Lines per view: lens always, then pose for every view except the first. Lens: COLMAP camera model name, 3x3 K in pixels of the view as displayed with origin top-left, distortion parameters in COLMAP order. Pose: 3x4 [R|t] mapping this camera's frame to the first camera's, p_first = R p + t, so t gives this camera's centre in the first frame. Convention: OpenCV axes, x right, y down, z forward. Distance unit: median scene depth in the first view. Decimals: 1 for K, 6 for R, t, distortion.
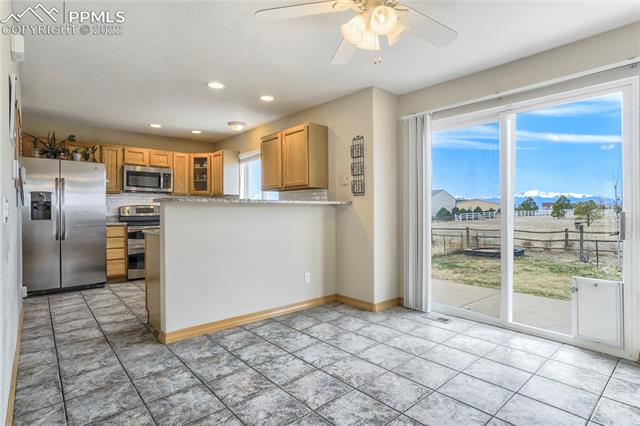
lens RADIAL K [[328.2, 0, 320.5], [0, 328.2, 210.8], [0, 0, 1]] dist [-0.002140, 0.000254]
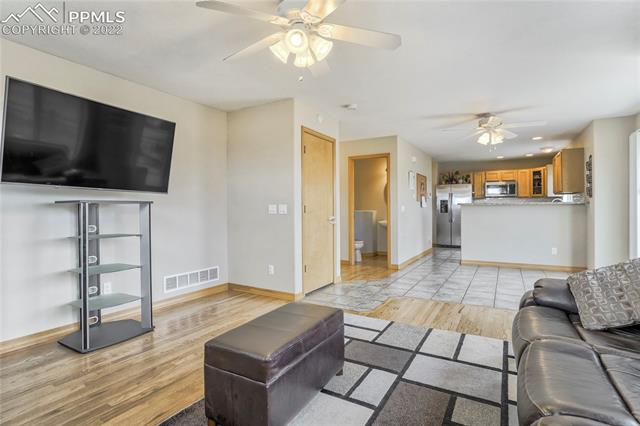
lens RADIAL K [[328.2, 0, 305.8], [0, 328.2, 210.7], [0, 0, 1]] dist [-0.002140, 0.000254]
pose [[0.293091, 0.000465, -0.956084, 0.784705], [0.002375, 0.999996, 0.001215, 0.006510], [0.956082, -0.002627, 0.293089, -0.420147]]
